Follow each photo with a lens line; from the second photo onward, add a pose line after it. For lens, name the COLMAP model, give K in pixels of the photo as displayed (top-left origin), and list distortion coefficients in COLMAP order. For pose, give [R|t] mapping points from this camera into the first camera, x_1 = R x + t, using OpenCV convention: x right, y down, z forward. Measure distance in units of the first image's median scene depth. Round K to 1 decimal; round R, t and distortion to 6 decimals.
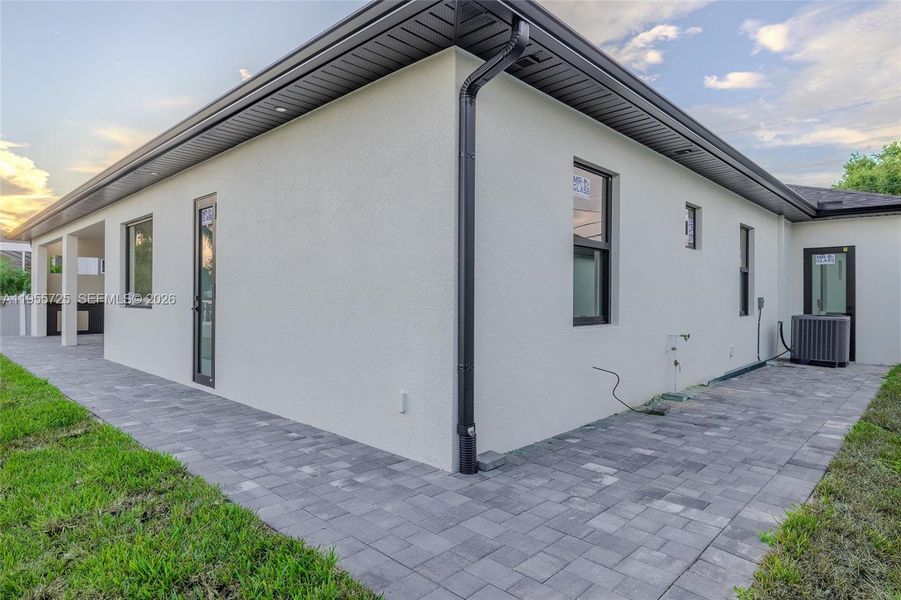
lens RADIAL K [[496.9, 0, 466.8], [0, 496.9, 298.1], [0, 0, 1]] dist [-0.001258, -0.000630]
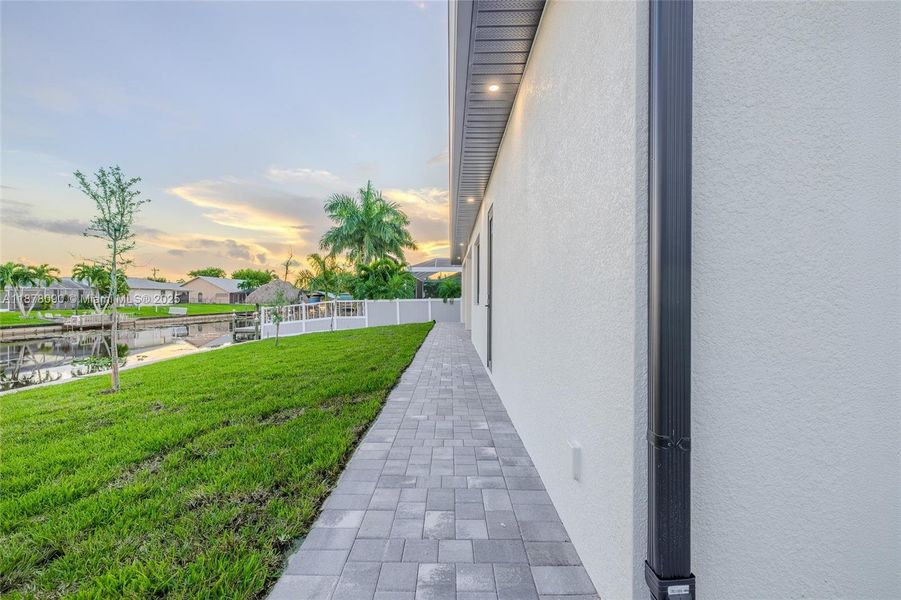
lens RADIAL K [[384.1, 0, 448.9], [0, 384.1, 302.1], [0, 0, 1]] dist [0.002349, -0.000733]
pose [[0.679554, 0.004961, -0.733609, 0.040328], [-0.005229, 0.999984, 0.001919, 0.007241], [0.733607, 0.002532, 0.679569, 0.224170]]
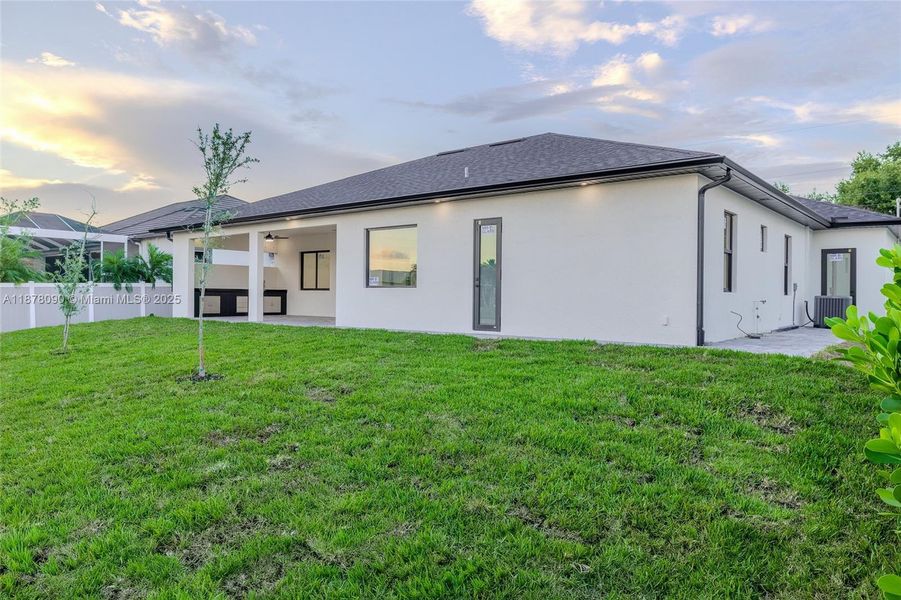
lens RADIAL K [[604.0, 0, 453.8], [0, 604.0, 297.0], [0, 0, 1]] dist [-0.004139, 0.000441]
pose [[0.997814, 0.003318, 0.066009, -0.551379], [-0.003315, 0.999994, -0.000165, 0.044524], [-0.066009, -0.000054, 0.997819, -0.740639]]
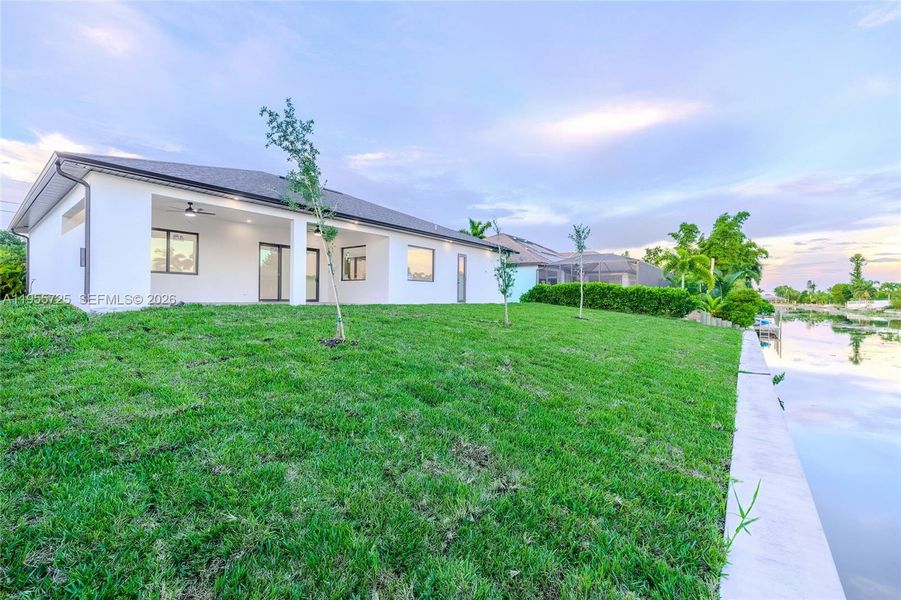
lens RADIAL K [[384.1, 0, 447.1], [0, 384.1, 296.6], [0, 0, 1]] dist [0.002349, -0.000733]
pose [[-0.084681, -0.006543, 0.996387, -2.543577], [-0.010422, 0.999930, 0.005680, 0.083894], [-0.996354, -0.009903, -0.084743, 0.980059]]
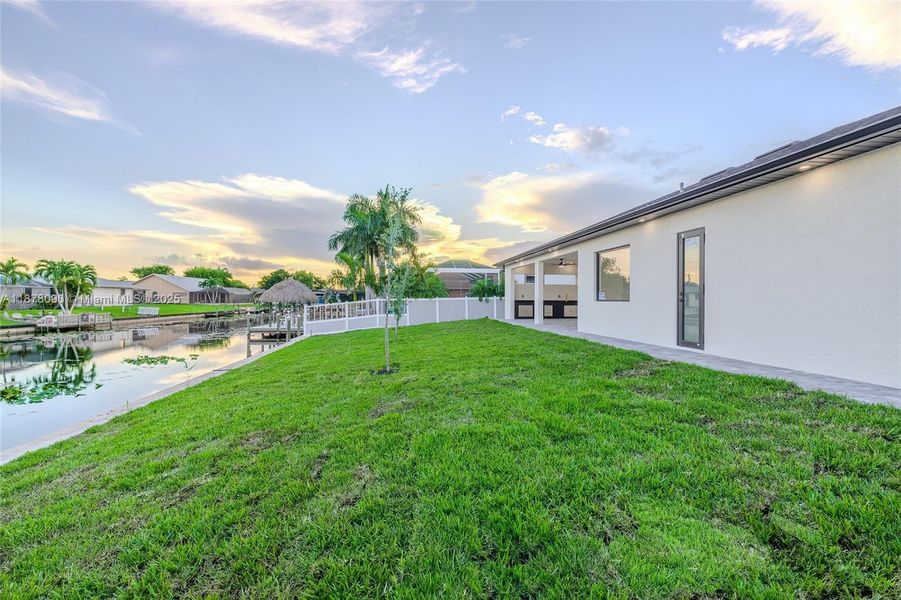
lens RADIAL K [[384.1, 0, 453.6], [0, 384.1, 300.5], [0, 0, 1]] dist [0.002349, -0.000733]
pose [[0.774056, 0.001723, -0.633115, -0.234502], [-0.005429, 0.999978, -0.003917, 0.022954], [0.633094, 0.006469, 0.774048, -0.322572]]
